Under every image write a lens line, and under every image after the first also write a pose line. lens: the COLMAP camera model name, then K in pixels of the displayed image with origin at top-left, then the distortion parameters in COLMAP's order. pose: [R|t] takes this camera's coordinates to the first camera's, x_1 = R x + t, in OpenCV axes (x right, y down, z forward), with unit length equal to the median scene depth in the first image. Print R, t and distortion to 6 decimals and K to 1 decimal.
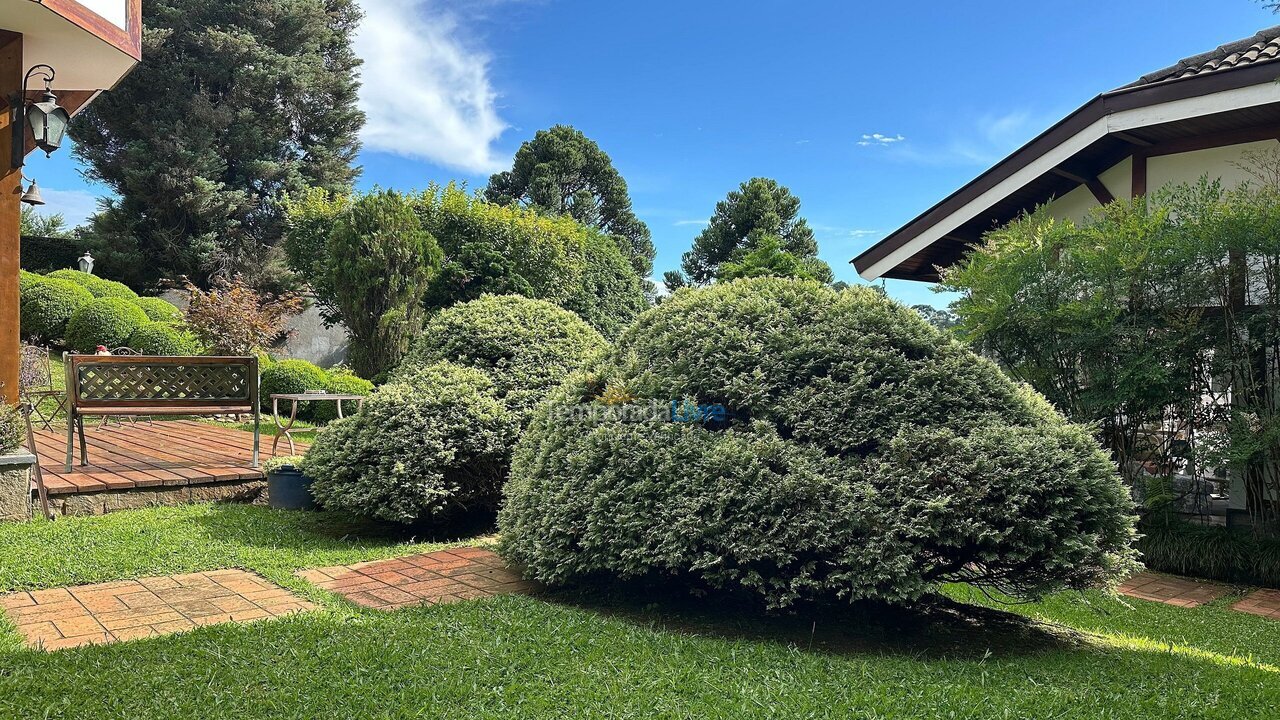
lens RADIAL K [[894.3, 0, 637.9], [0, 894.3, 366.3], [0, 0, 1]] dist [0.145627, -0.223723]
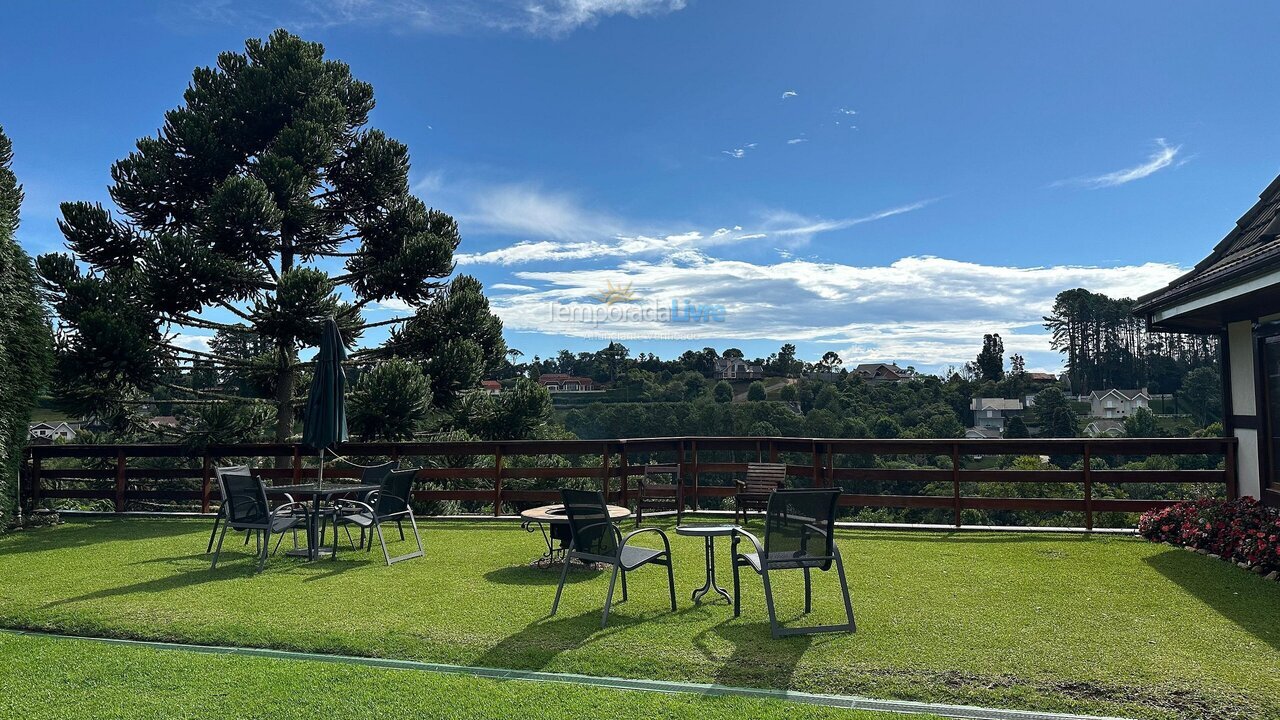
lens RADIAL K [[894.3, 0, 637.9], [0, 894.3, 366.3], [0, 0, 1]] dist [0.145627, -0.223723]
pose [[0.800612, 0.005014, 0.599163, -0.012935], [0.026724, 0.998671, -0.044065, 0.001662], [-0.598587, 0.051291, 0.799414, 0.491856]]
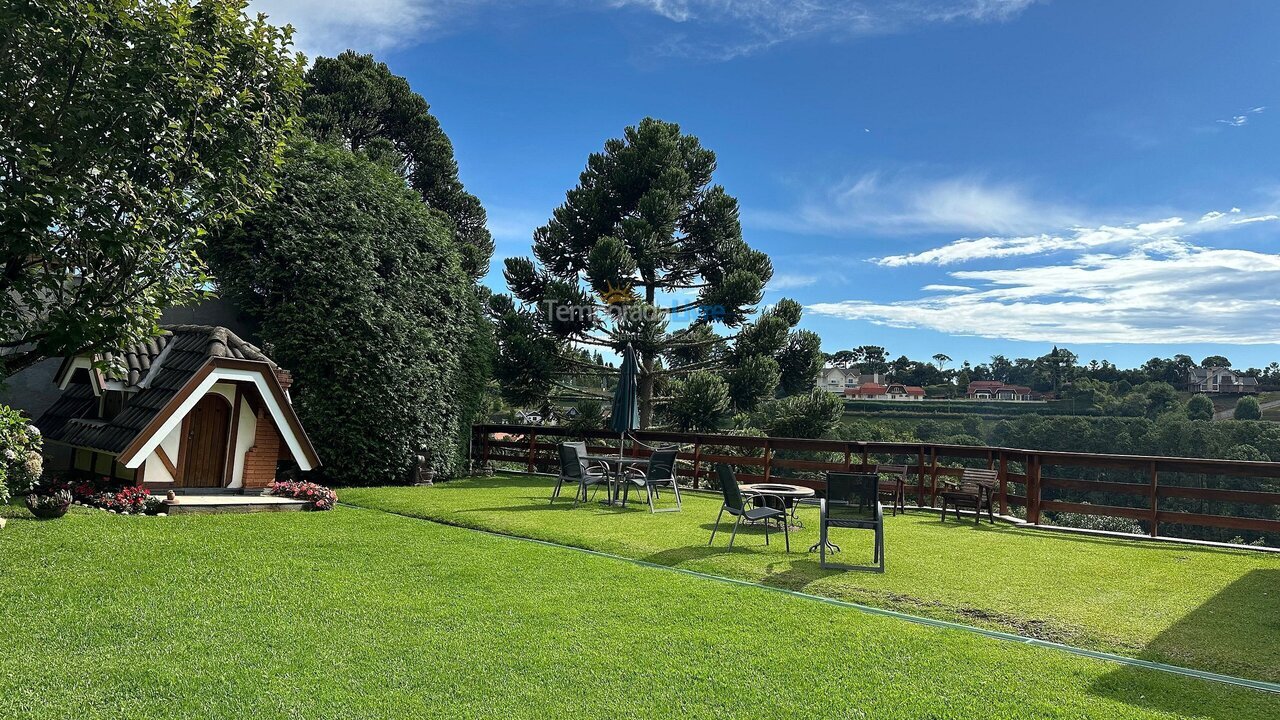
lens RADIAL K [[894.3, 0, 637.9], [0, 894.3, 366.3], [0, 0, 1]] dist [0.145627, -0.223723]
pose [[0.984130, 0.023469, 0.175889, 0.012029], [-0.014678, 0.998585, -0.051116, 0.002462], [-0.176839, 0.047723, 0.983082, 0.370341]]
